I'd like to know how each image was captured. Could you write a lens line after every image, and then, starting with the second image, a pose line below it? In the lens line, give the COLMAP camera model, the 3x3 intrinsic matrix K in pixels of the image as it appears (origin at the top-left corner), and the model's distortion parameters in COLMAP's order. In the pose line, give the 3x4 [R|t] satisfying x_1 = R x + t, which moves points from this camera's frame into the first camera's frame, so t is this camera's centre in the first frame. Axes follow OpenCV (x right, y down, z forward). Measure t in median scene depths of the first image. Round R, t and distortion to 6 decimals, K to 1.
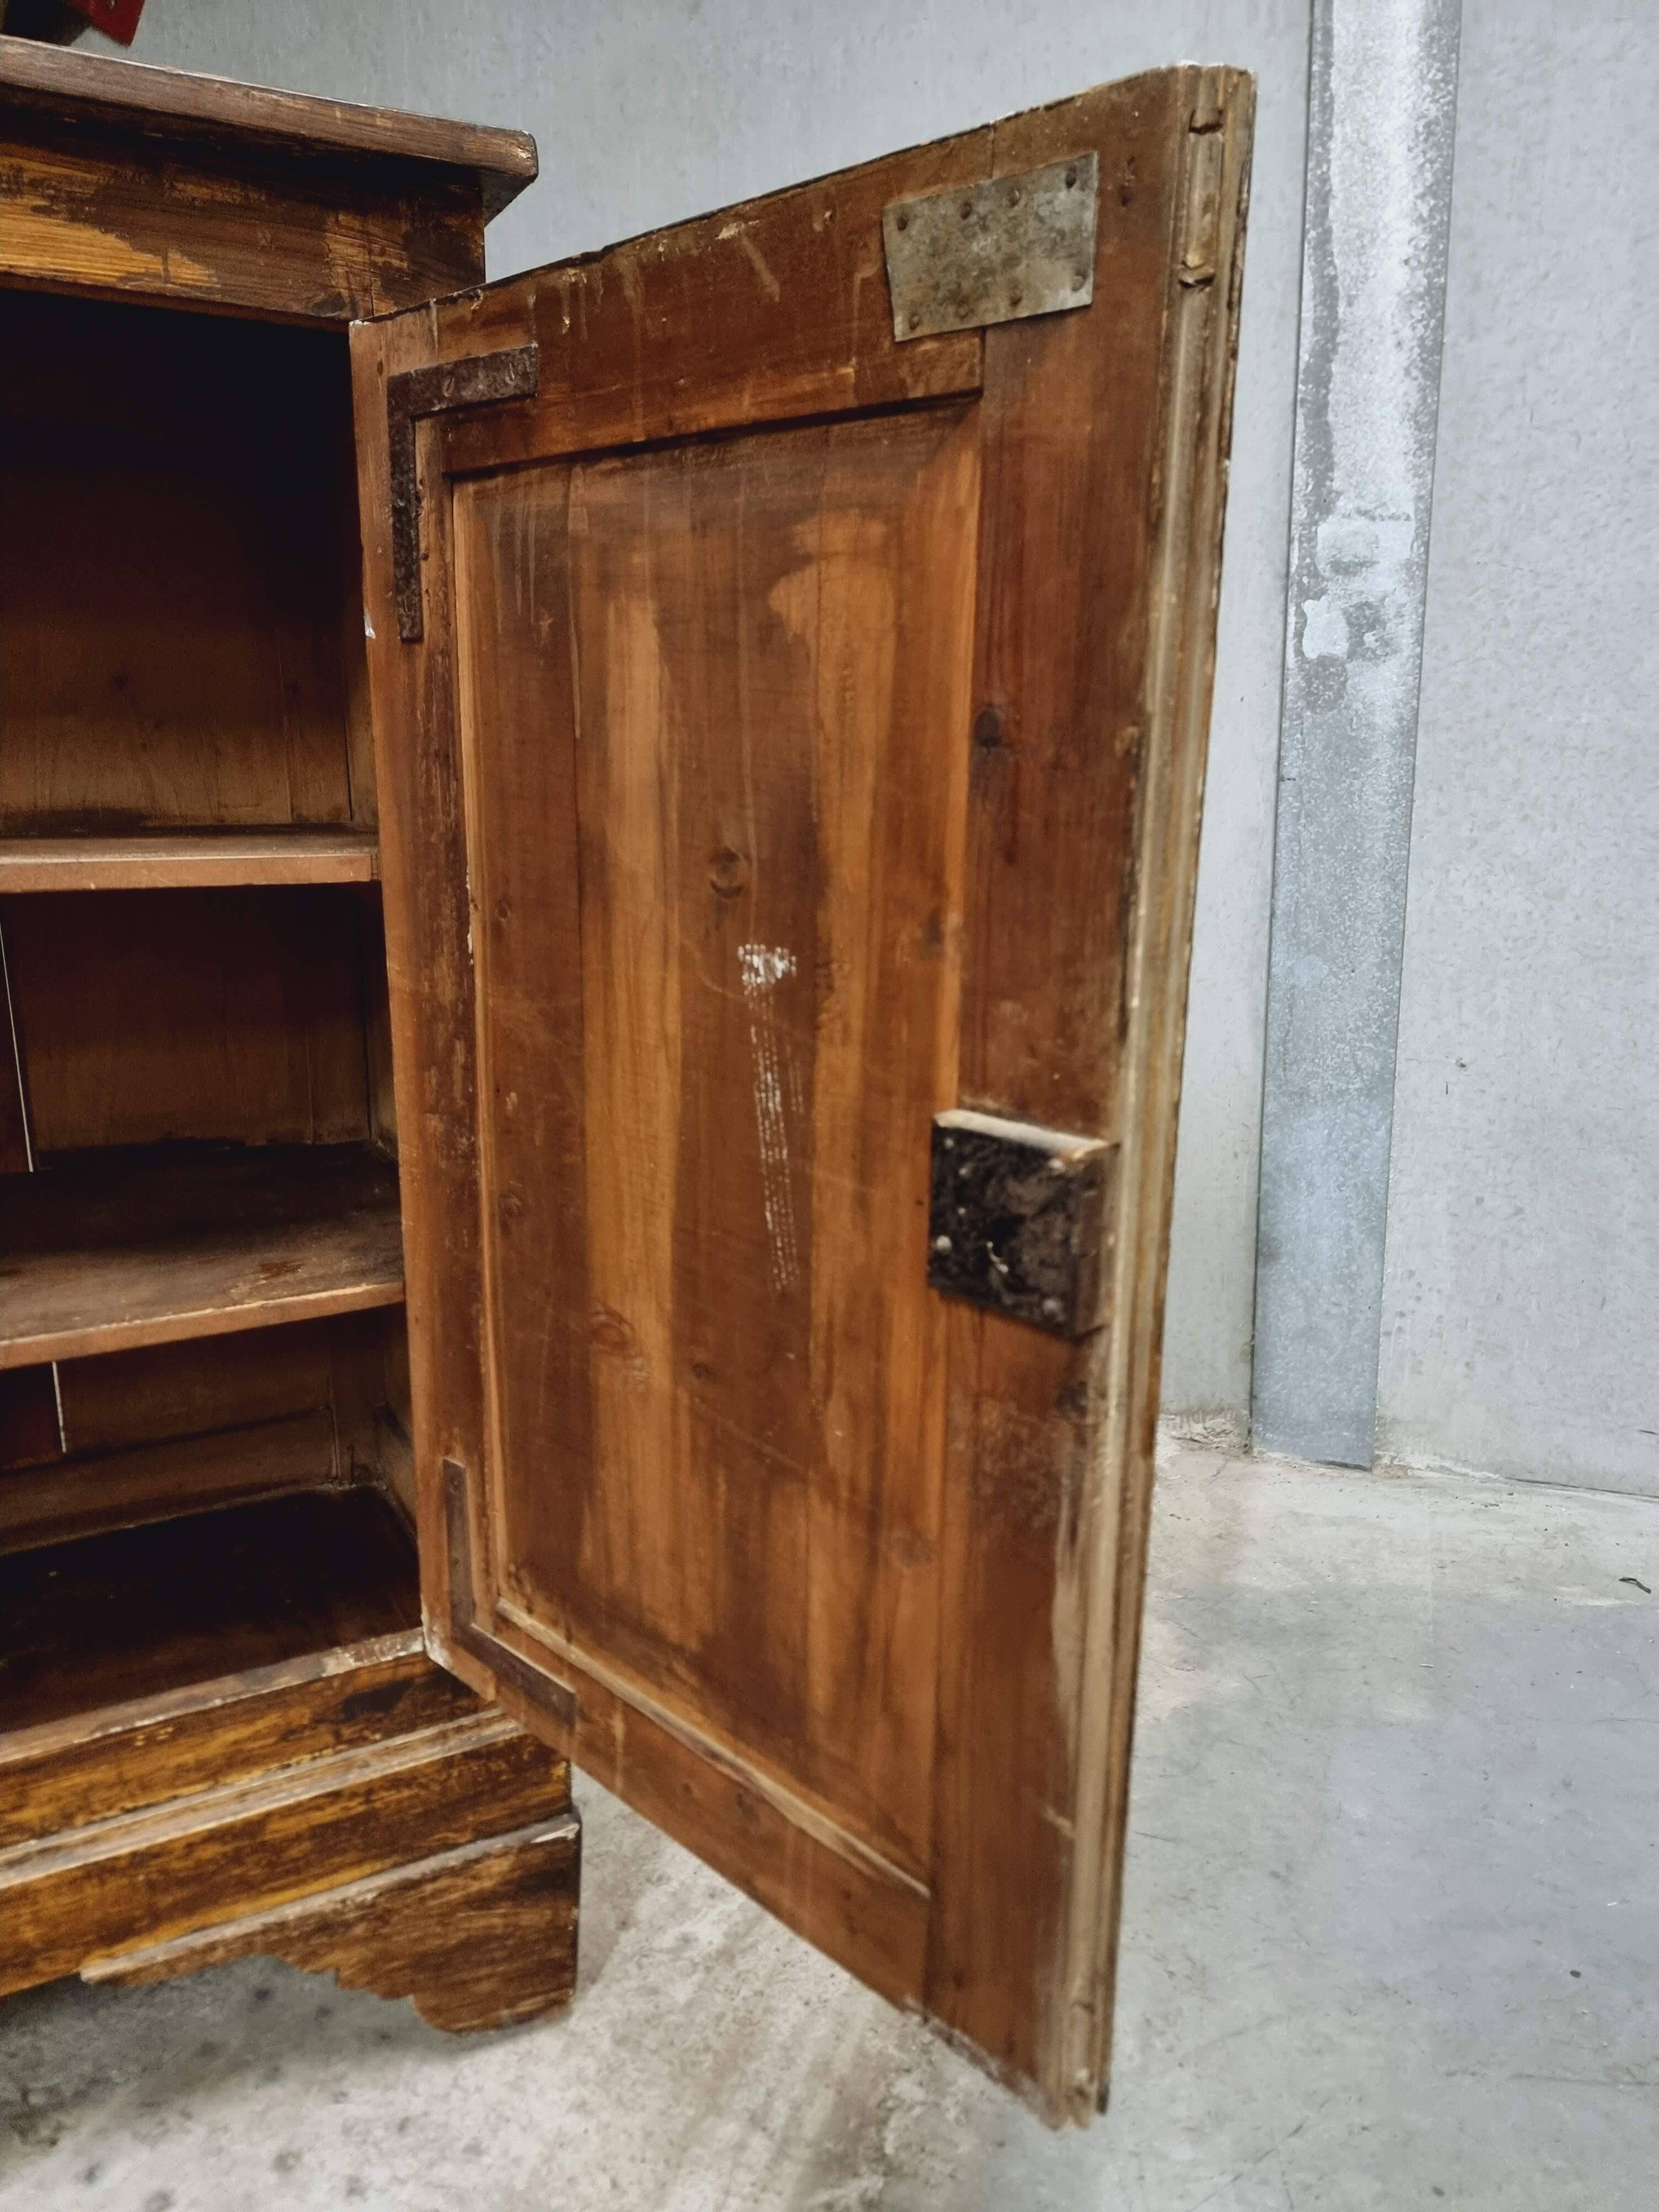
lens RADIAL K [[1538.2, 0, 831.3], [0, 1538.2, 1117.9], [0, 0, 1]] dist [0.085841, -0.070435]
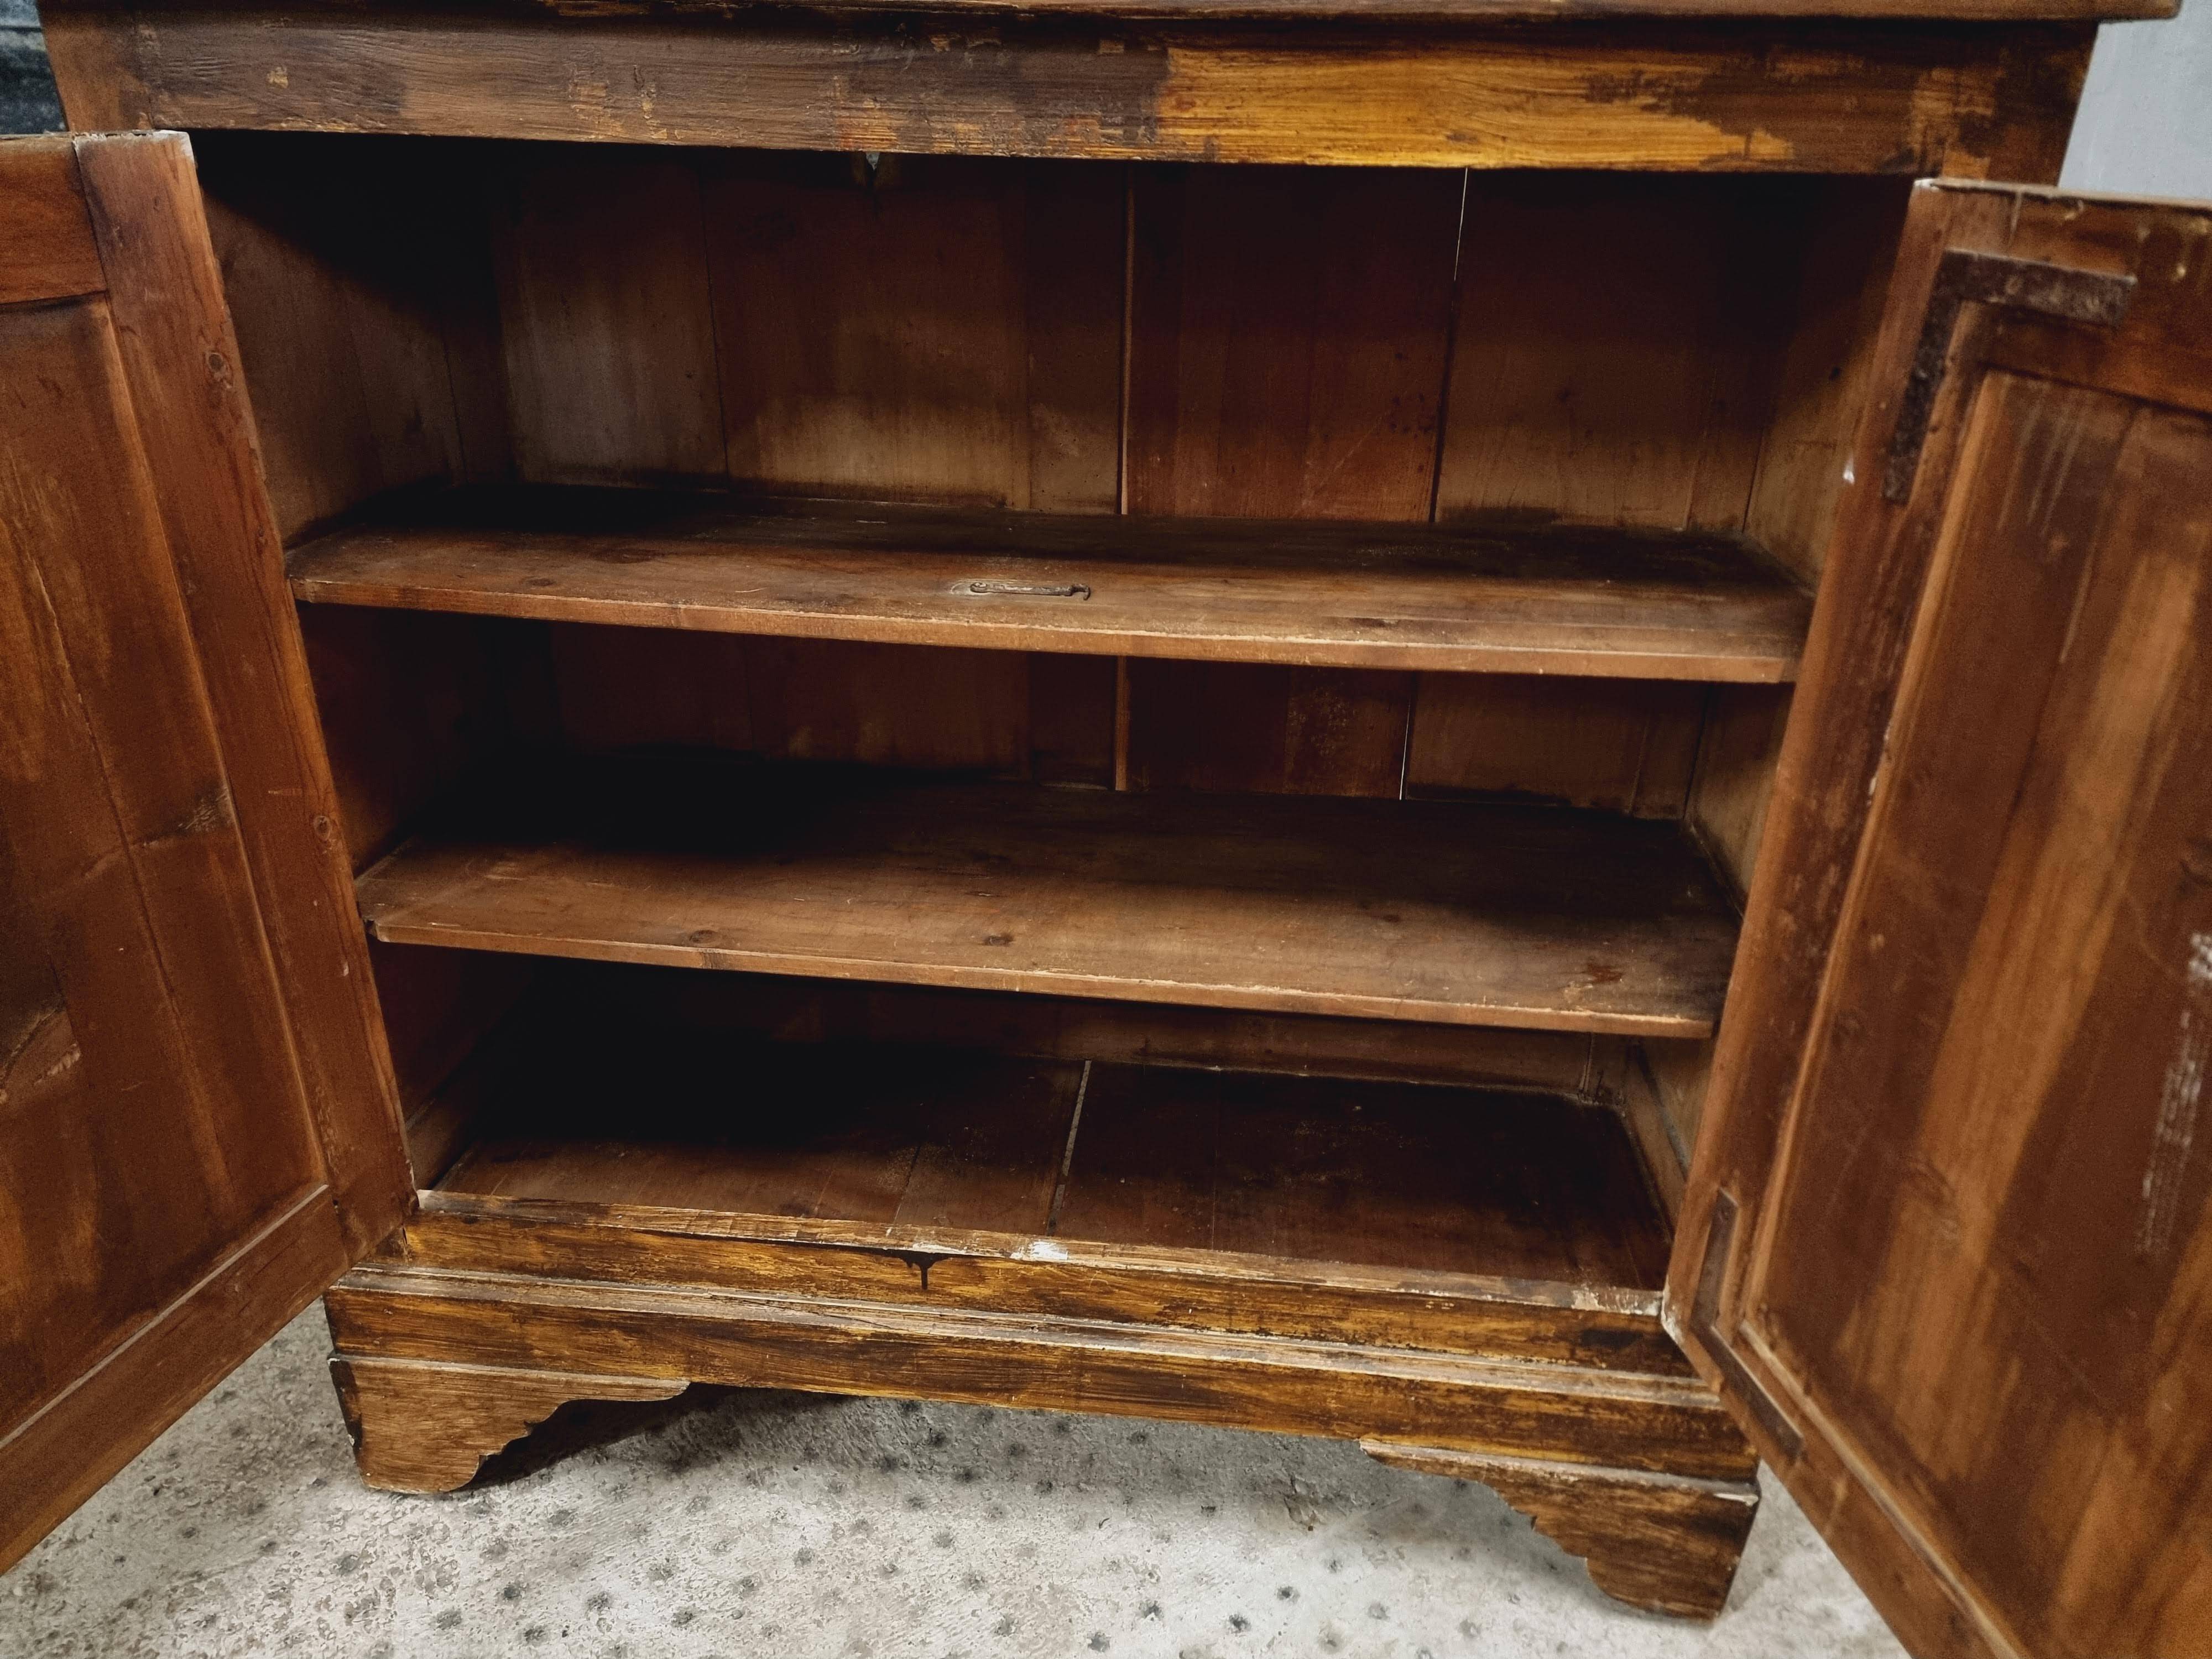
lens RADIAL K [[1535.6, 0, 1115.1], [0, 1535.6, 852.7], [0, 0, 1]] dist [0.067283, -0.070143]
pose [[0.827307, 0.243440, -0.506261, -0.098205], [-0.141429, 0.962454, 0.231689, -0.207981], [0.543656, -0.120078, 0.830674, -0.141161]]
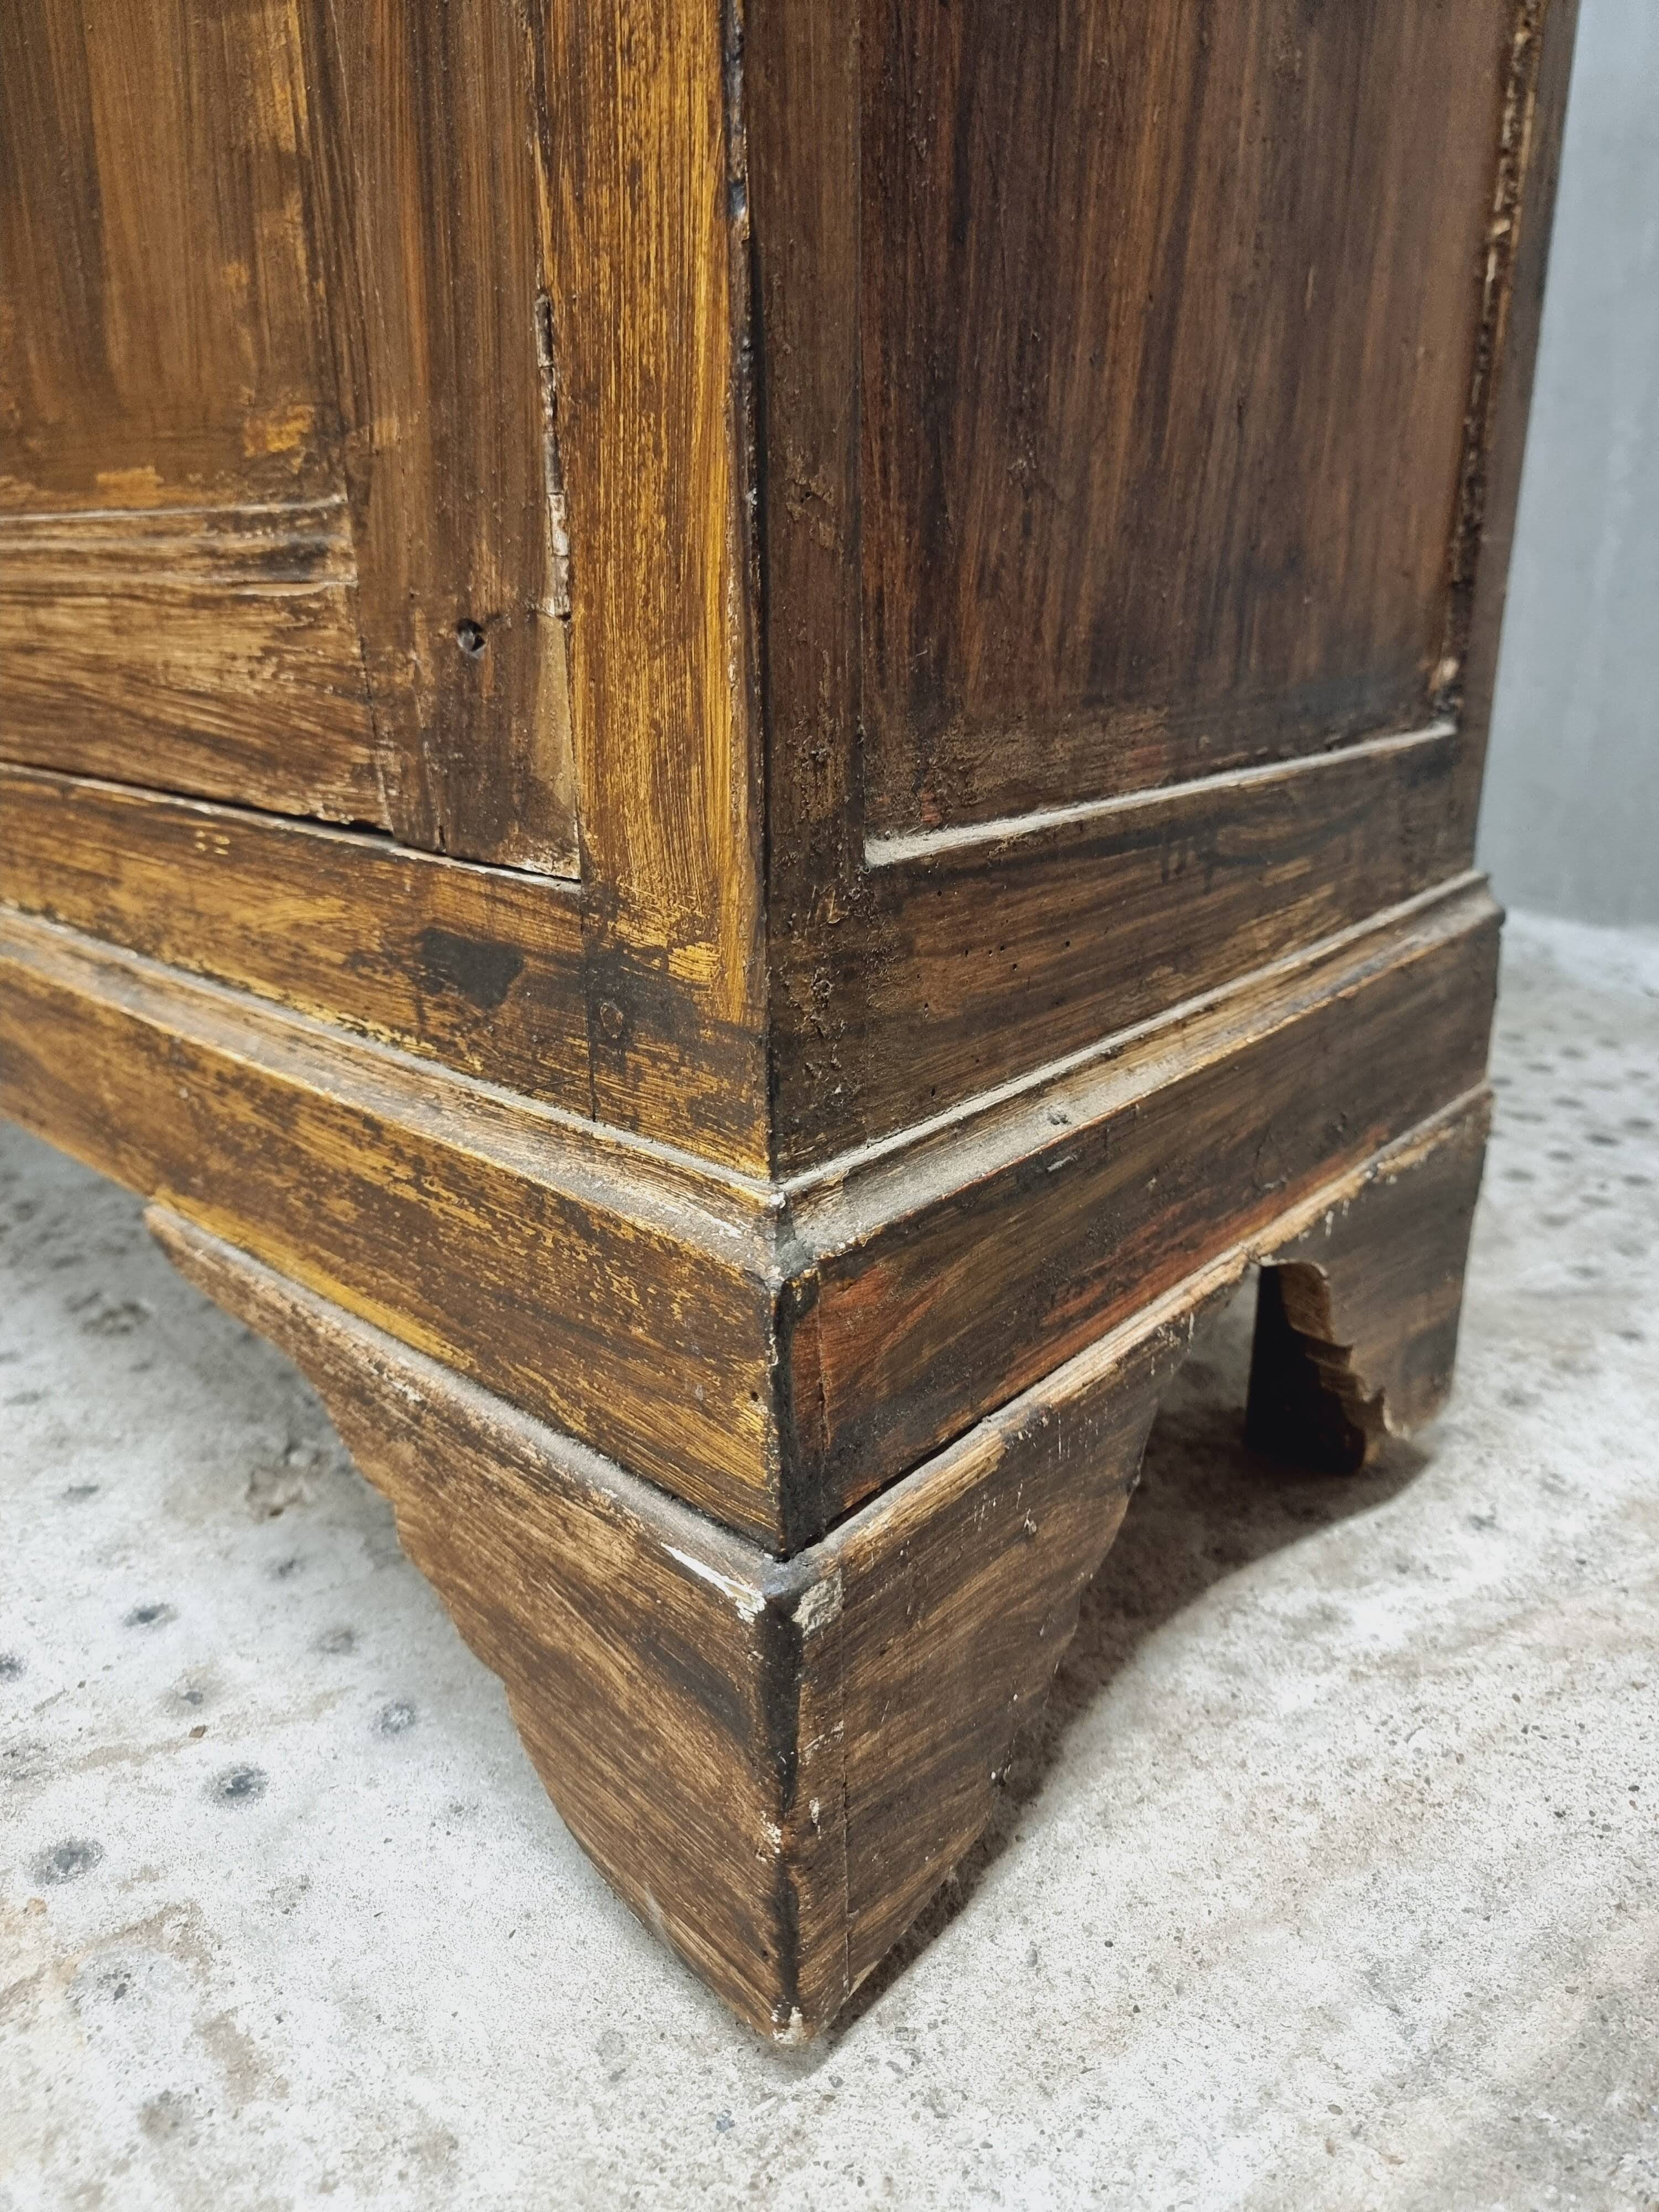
lens RADIAL K [[1547.9, 0, 833.6], [0, 1547.9, 1106.1], [0, 0, 1]] dist [0.051519, -0.037632]
pose [[0.338043, 0.302174, -0.891301, 0.117251], [-0.214961, 0.946810, 0.239465, 0.297701], [0.916252, 0.110645, 0.385018, 0.962798]]
